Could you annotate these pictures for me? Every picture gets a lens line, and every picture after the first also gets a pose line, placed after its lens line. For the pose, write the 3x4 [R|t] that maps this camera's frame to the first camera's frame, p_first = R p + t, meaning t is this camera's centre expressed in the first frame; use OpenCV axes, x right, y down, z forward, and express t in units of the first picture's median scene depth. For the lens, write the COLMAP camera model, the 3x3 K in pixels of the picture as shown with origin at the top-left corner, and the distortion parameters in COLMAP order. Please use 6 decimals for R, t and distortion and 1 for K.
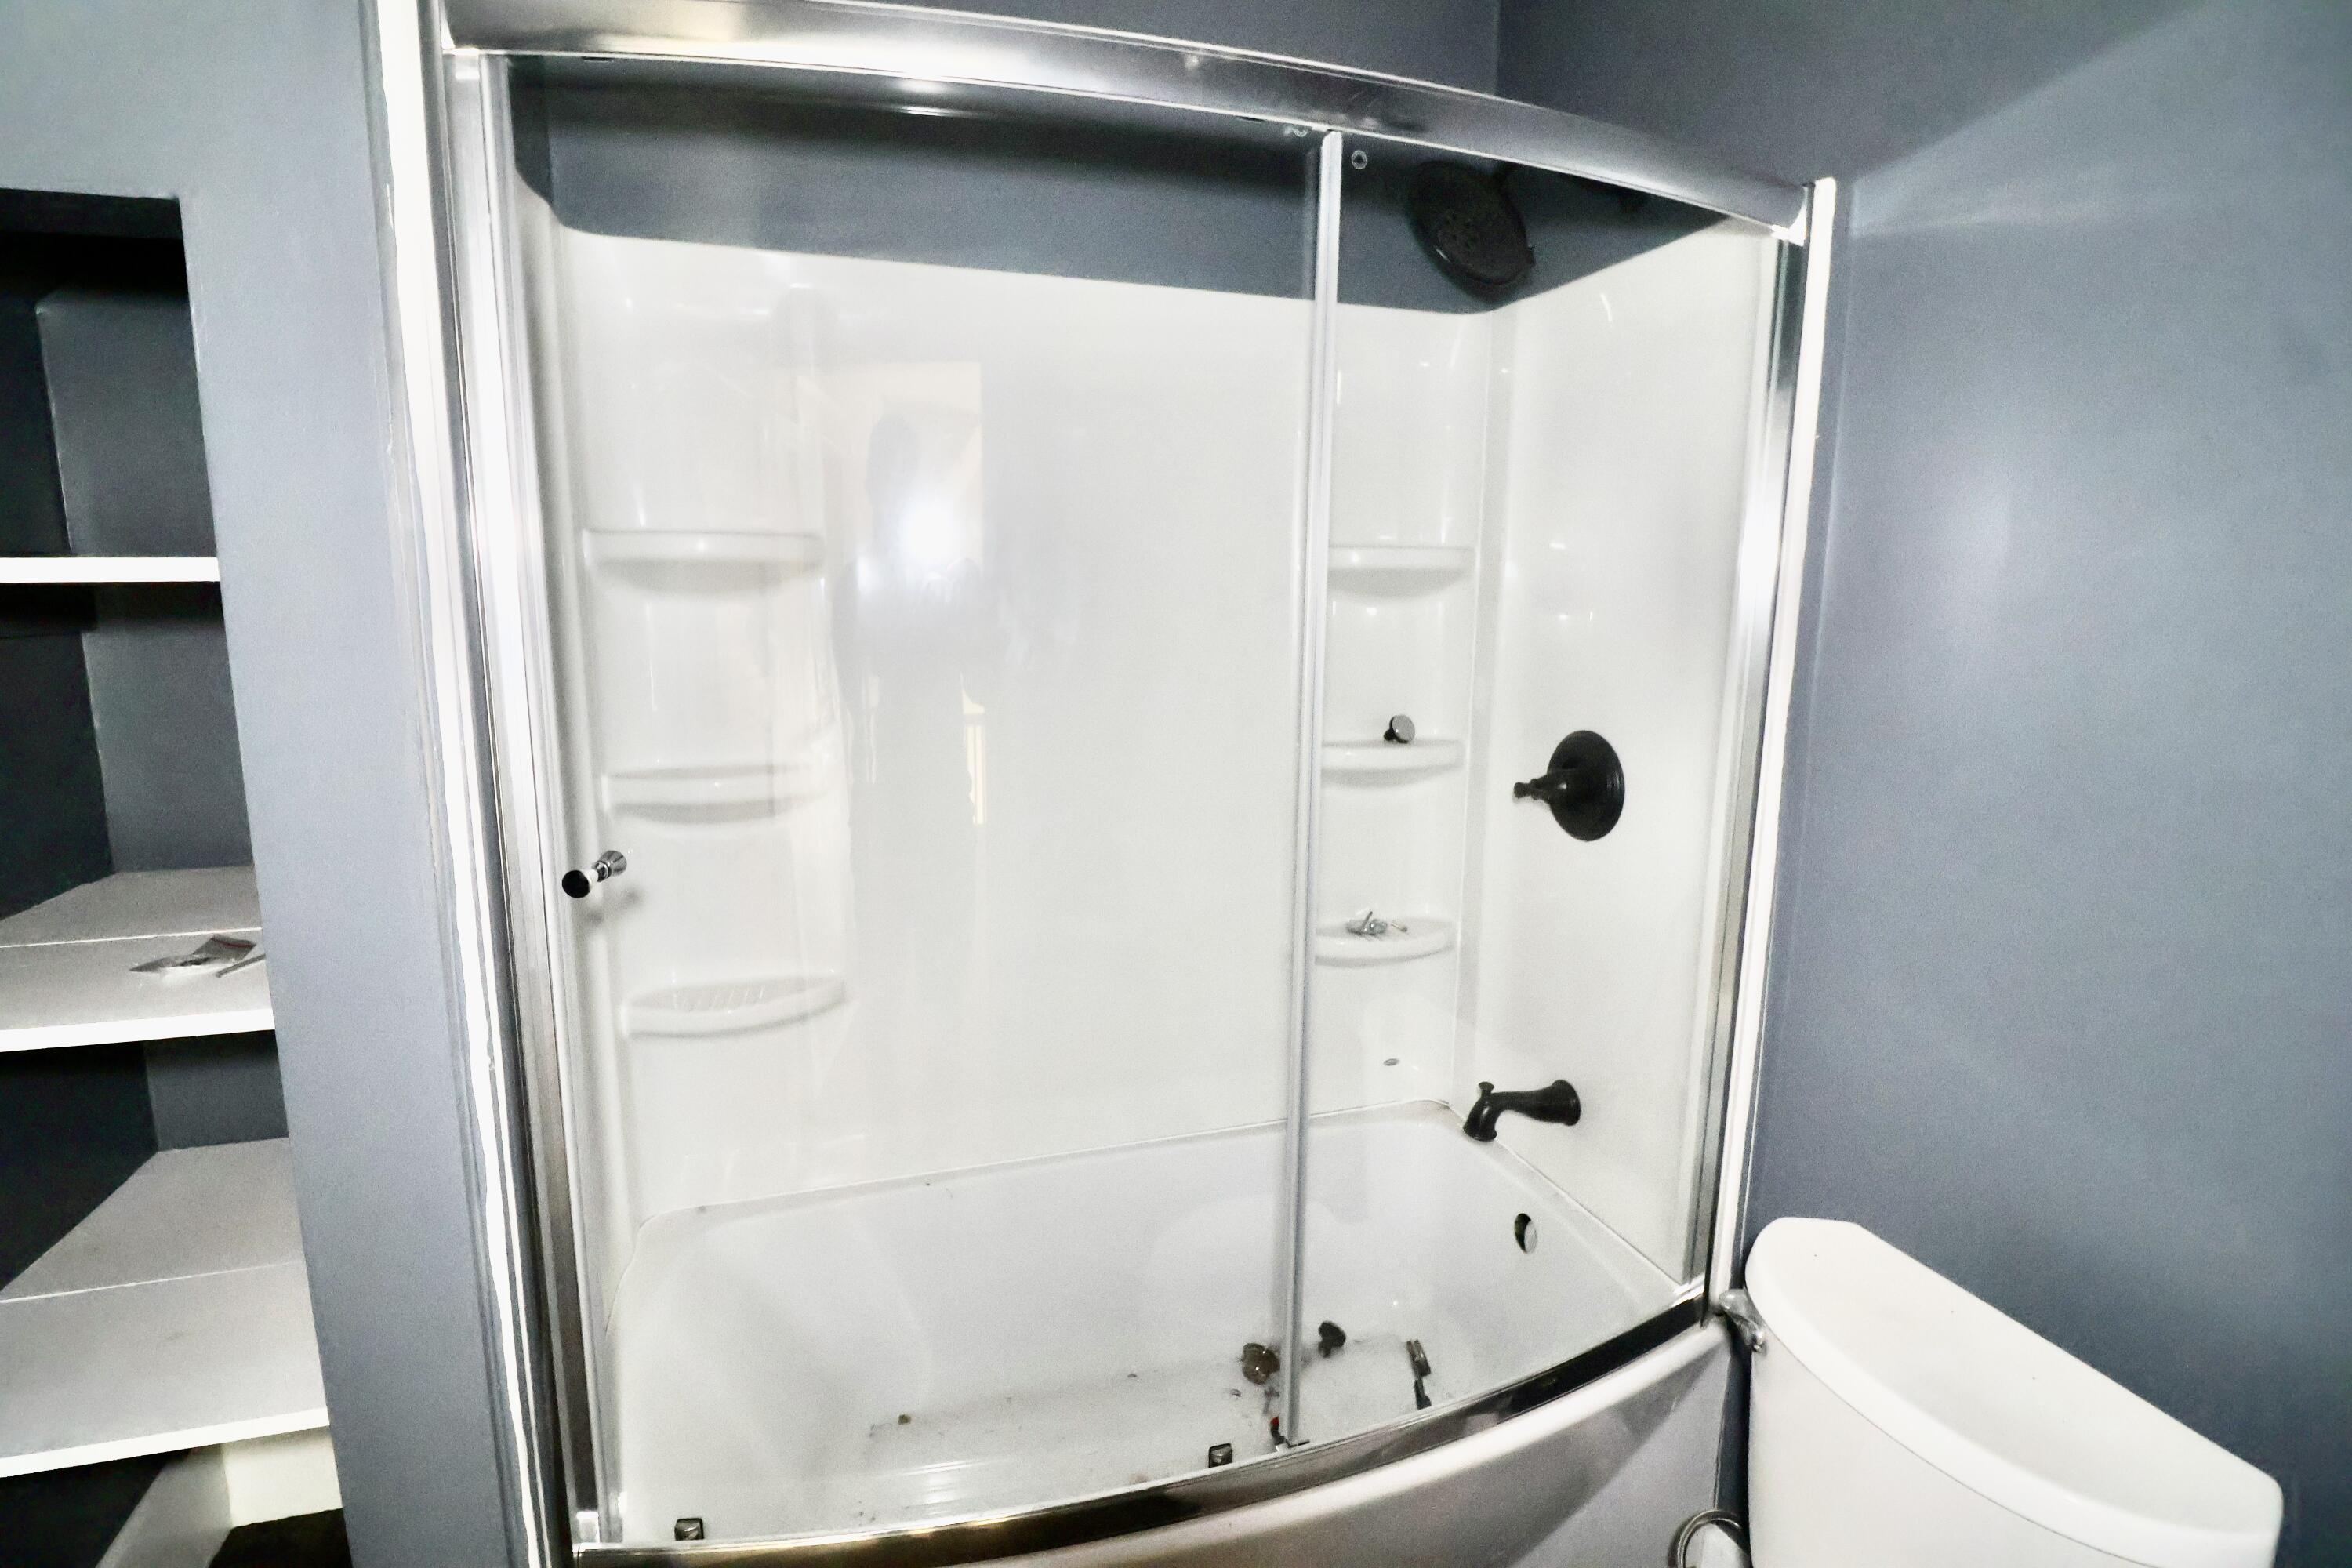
lens RADIAL K [[1084.5, 0, 1167.7], [0, 1084.5, 778.7], [0, 0, 1]] dist [-0.012237, -0.005516]
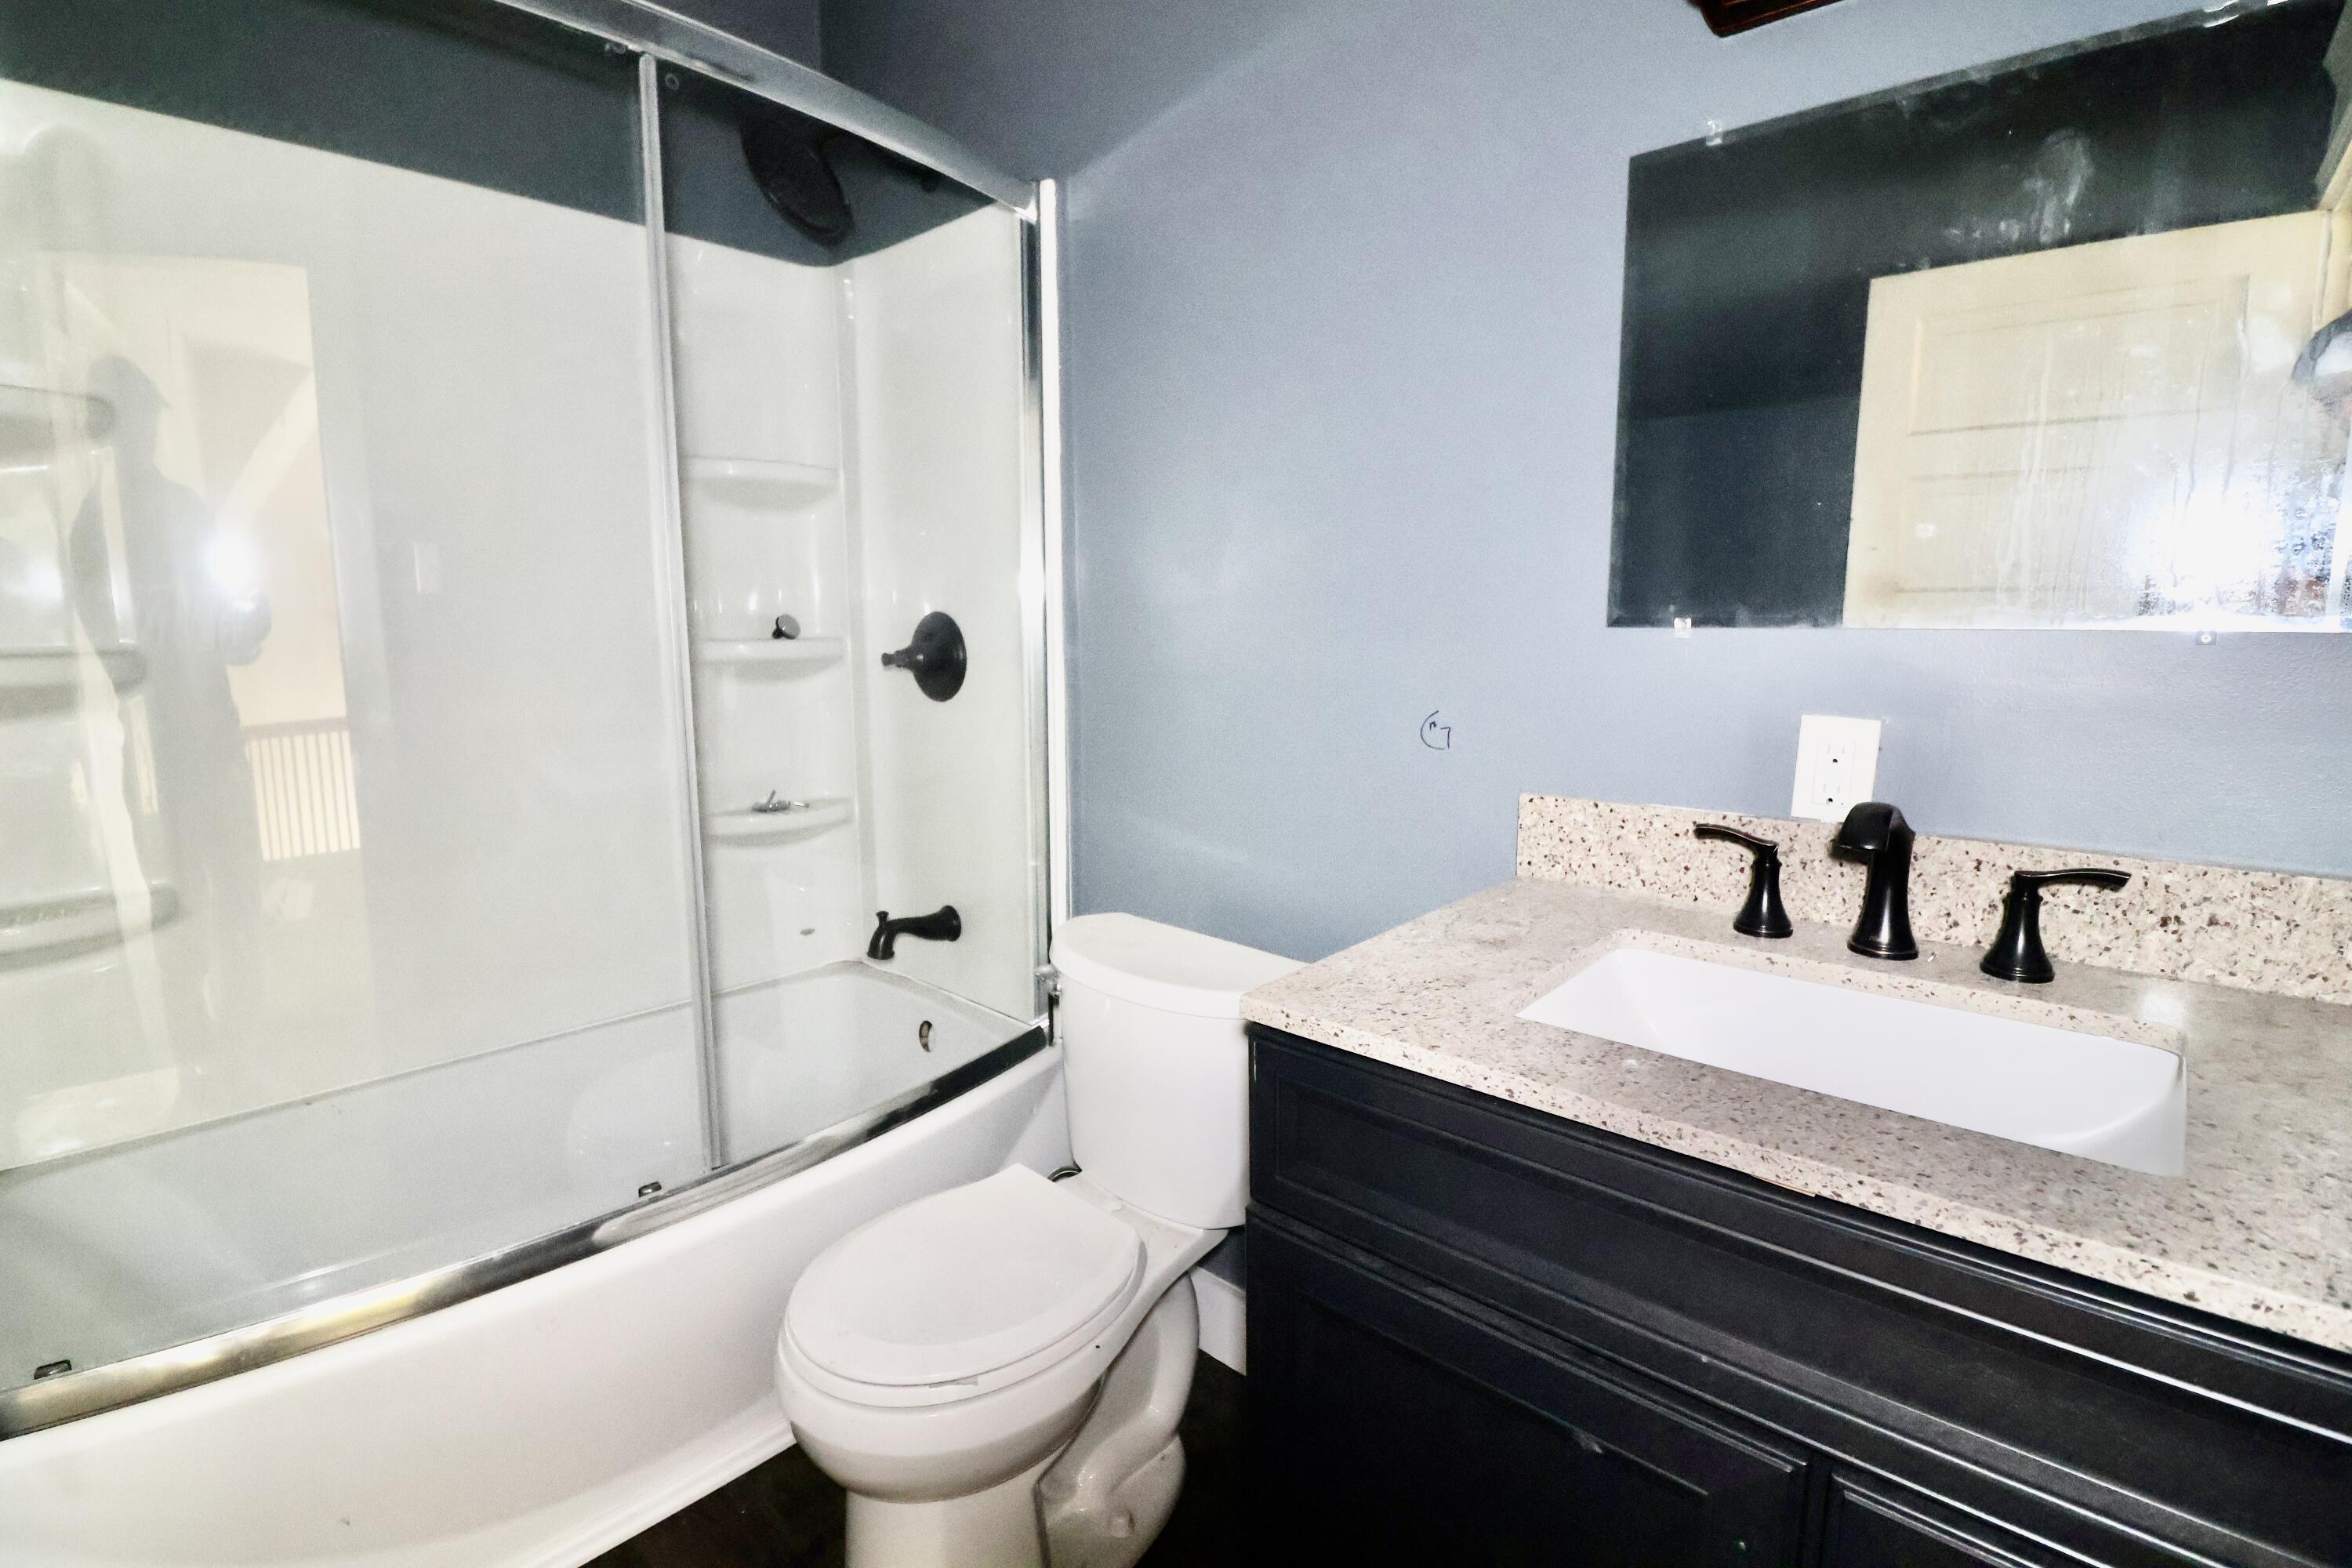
lens RADIAL K [[1084.5, 0, 1166.5], [0, 1084.5, 788.9], [0, 0, 1]] dist [-0.012237, -0.005516]
pose [[0.874821, -0.077827, 0.478155, 0.009254], [0.079171, 0.996710, 0.017380, 0.151359], [-0.477934, 0.022652, 0.878104, -0.199521]]
